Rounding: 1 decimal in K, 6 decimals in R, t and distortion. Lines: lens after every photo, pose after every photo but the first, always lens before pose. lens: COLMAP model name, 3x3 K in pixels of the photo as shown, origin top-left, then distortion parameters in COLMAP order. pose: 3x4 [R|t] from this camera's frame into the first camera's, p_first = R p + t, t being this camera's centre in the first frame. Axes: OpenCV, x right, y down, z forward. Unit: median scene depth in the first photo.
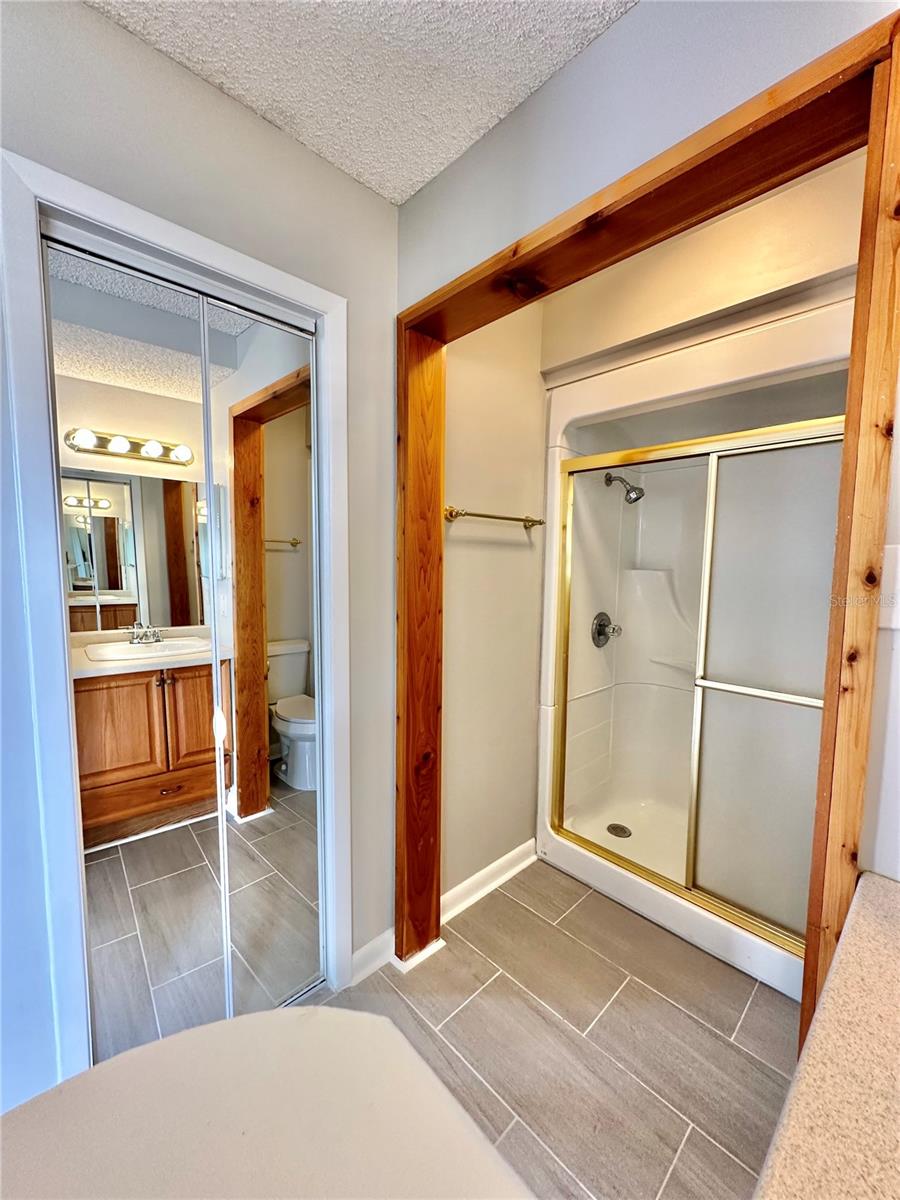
lens RADIAL K [[478.4, 0, 447.4], [0, 478.4, 600.8], [0, 0, 1]] dist [-0.003984, 0.000761]
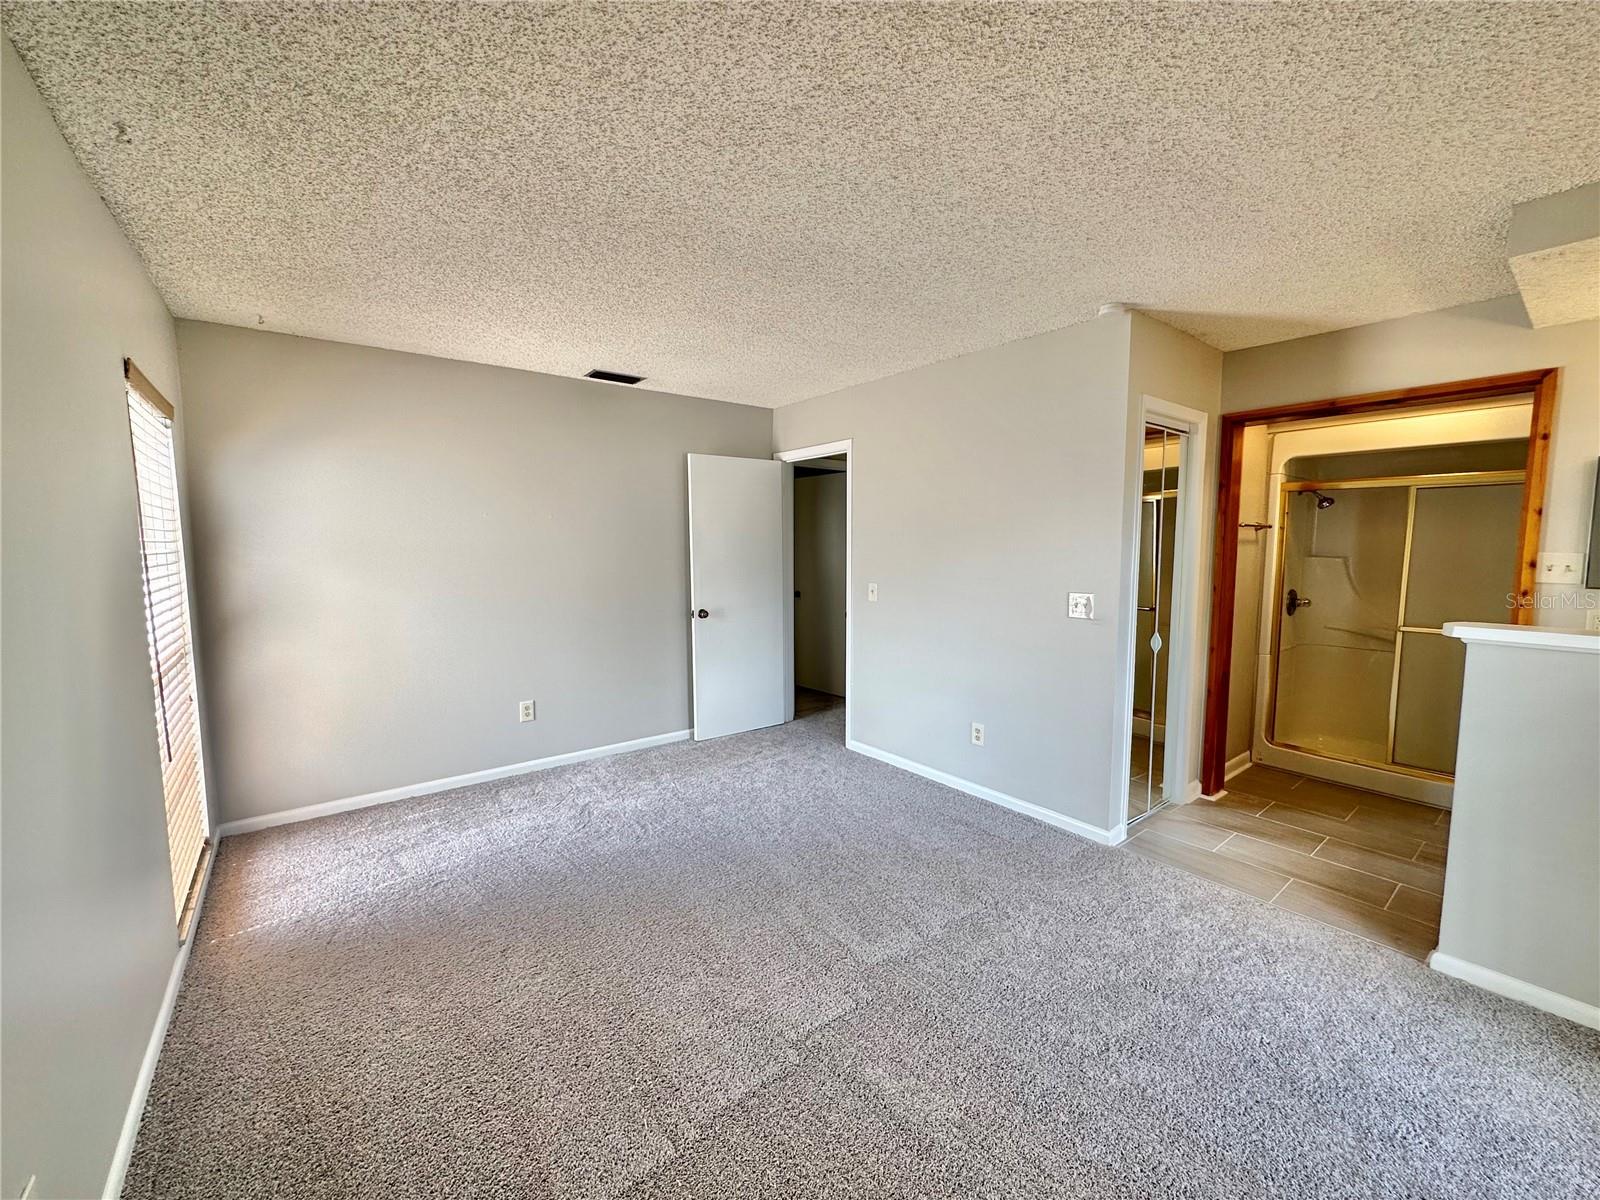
lens RADIAL K [[637.9, 0, 805.6], [0, 637.9, 604.9], [0, 0, 1]] dist [-0.003984, 0.000761]
pose [[0.996201, -0.006956, -0.086807, -1.227555], [0.008359, 0.999840, 0.015800, 0.038028], [0.086683, -0.016466, 0.996100, -1.246934]]
